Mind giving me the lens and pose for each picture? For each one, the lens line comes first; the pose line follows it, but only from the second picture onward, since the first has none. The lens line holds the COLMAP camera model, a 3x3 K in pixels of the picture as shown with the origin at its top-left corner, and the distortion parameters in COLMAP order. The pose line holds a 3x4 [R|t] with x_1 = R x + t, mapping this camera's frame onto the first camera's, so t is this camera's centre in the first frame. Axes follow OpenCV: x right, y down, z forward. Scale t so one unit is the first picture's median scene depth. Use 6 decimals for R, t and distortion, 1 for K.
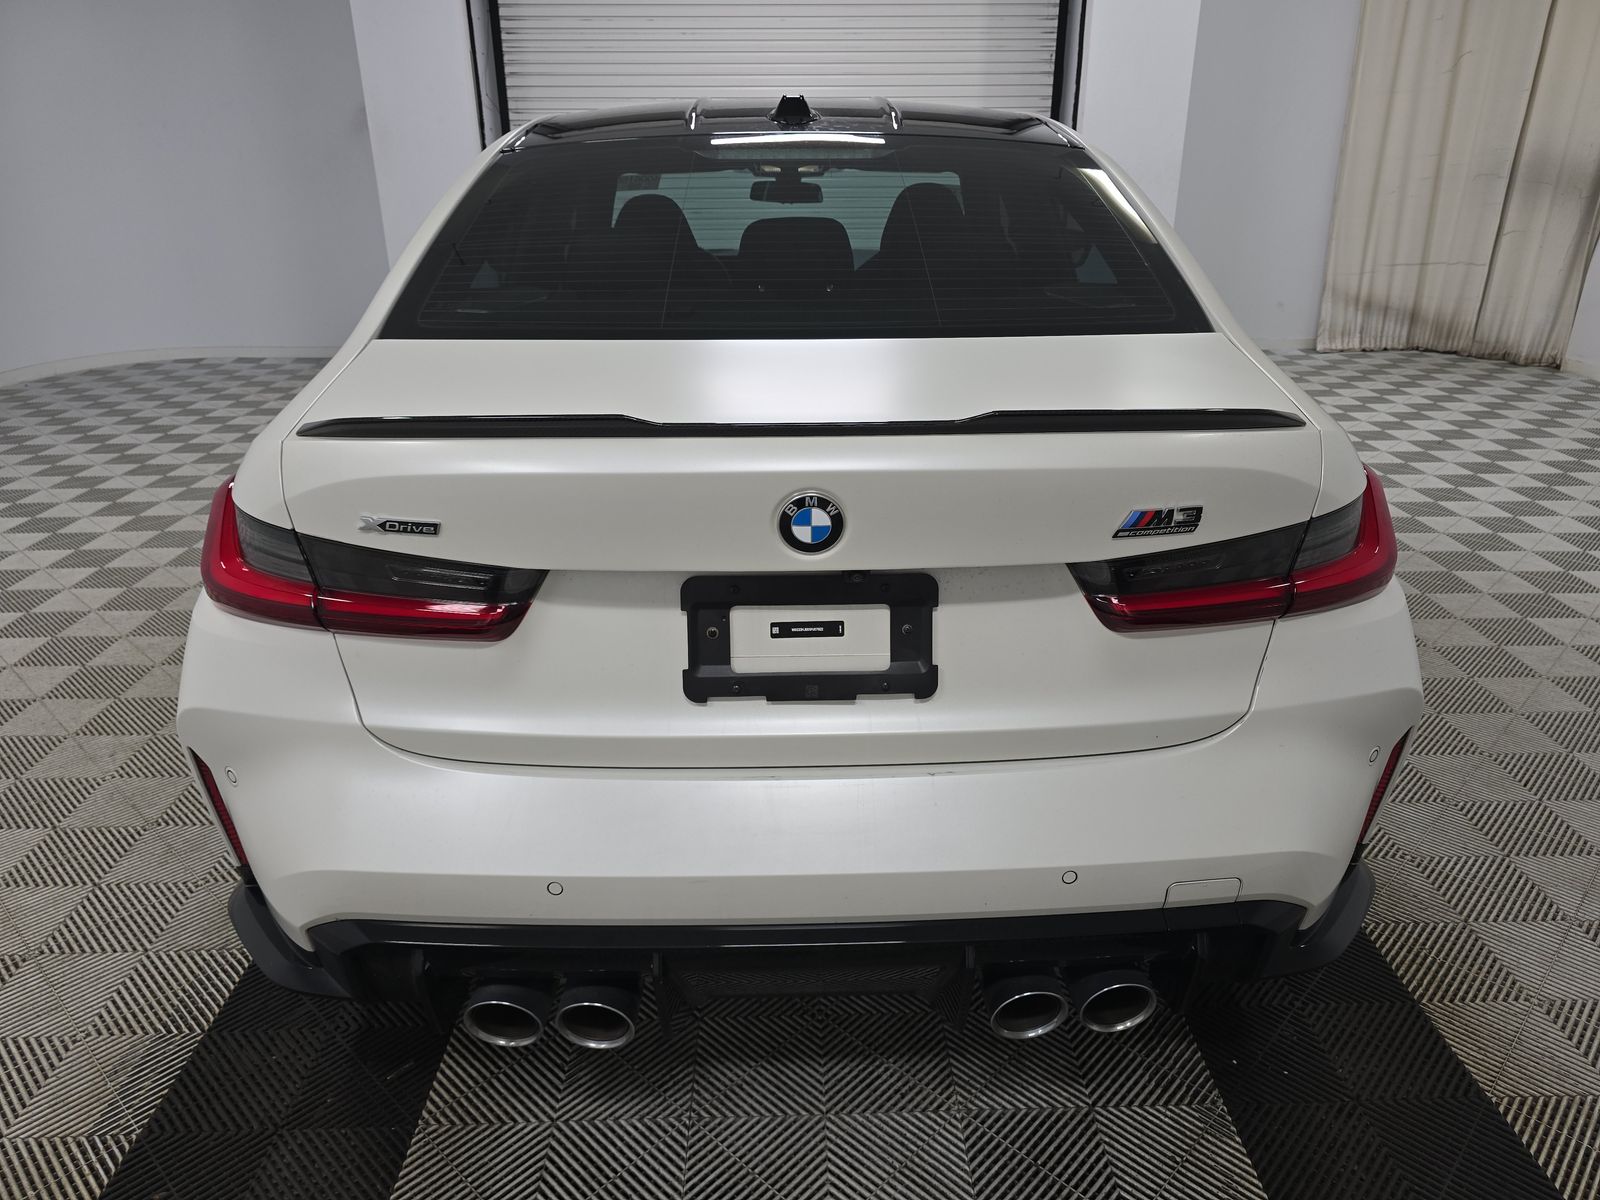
lens RADIAL K [[1083.9, 0, 800.0], [0, 1083.9, 600.0], [0, 0, 1]] dist [-0.000331, -0.000268]
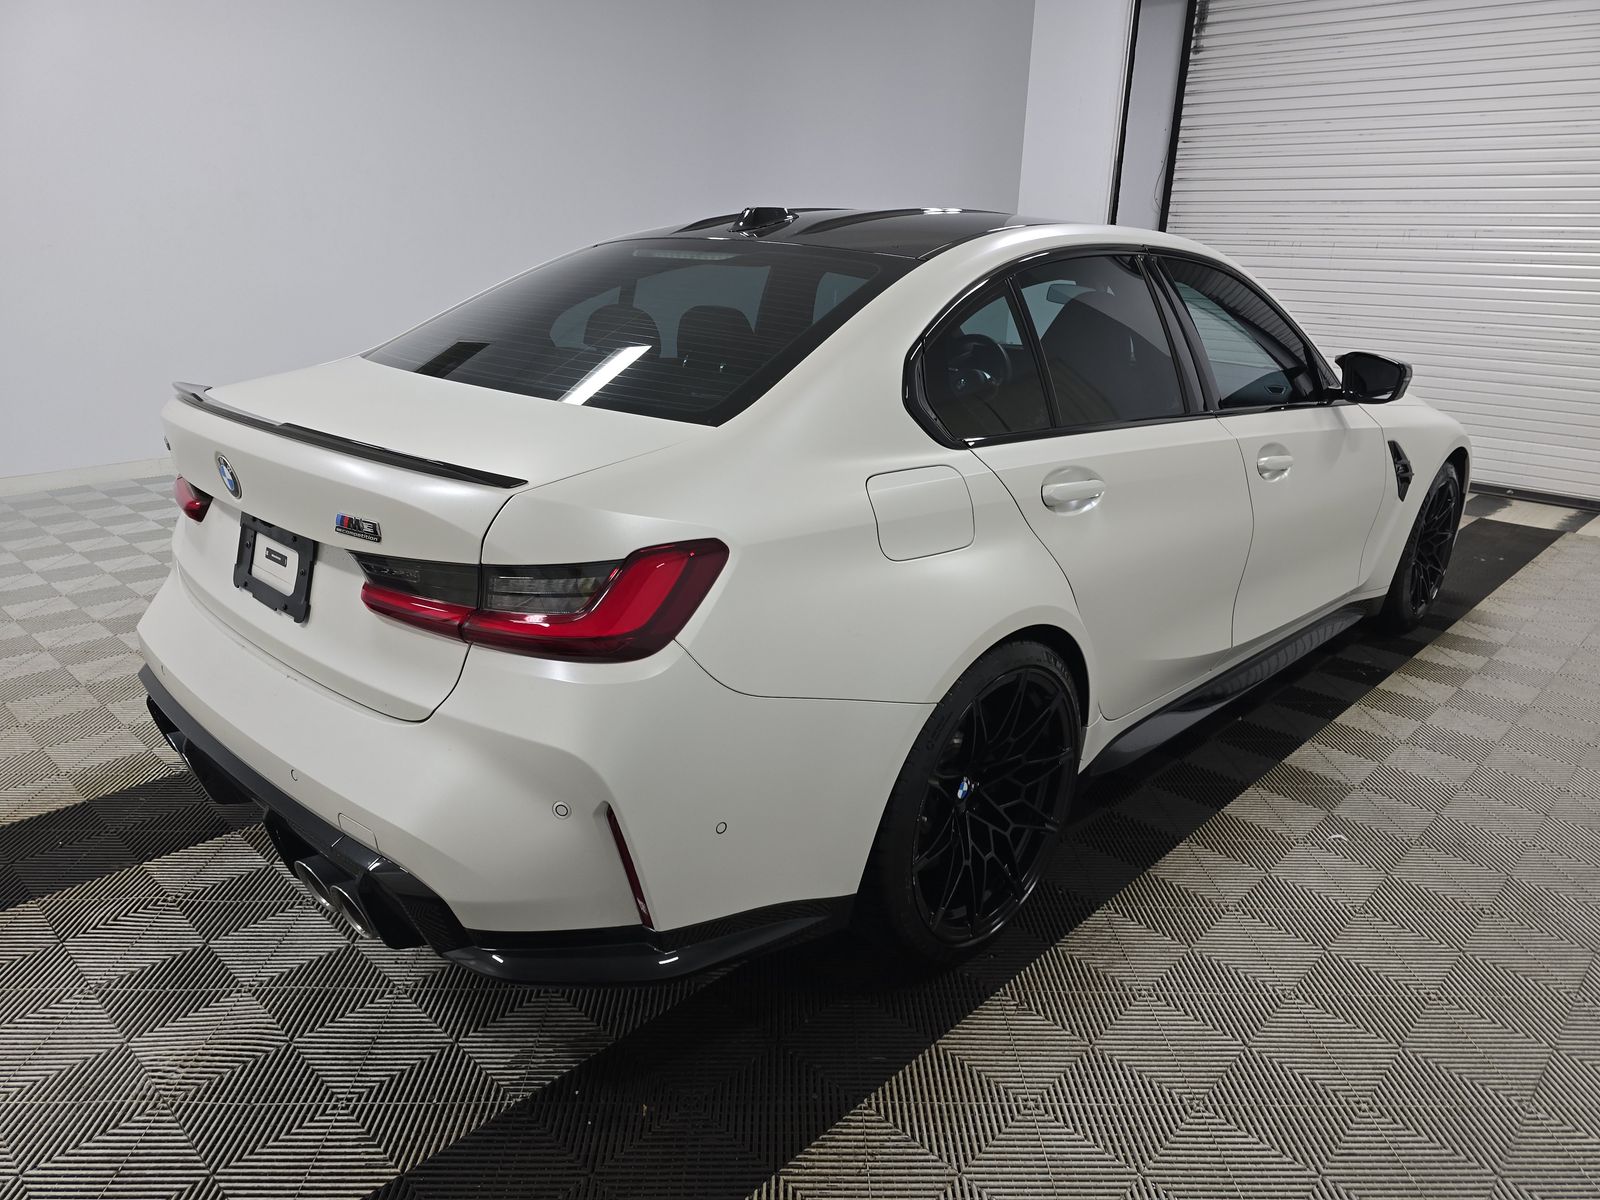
lens RADIAL K [[1083.9, 0, 800.0], [0, 1083.9, 600.0], [0, 0, 1]] dist [-0.000331, -0.000268]
pose [[0.705169, 0.244587, -0.665518, 1.136568], [-0.295727, 0.954538, 0.037460, -0.139228], [0.644424, 0.170396, 0.745441, 0.261325]]
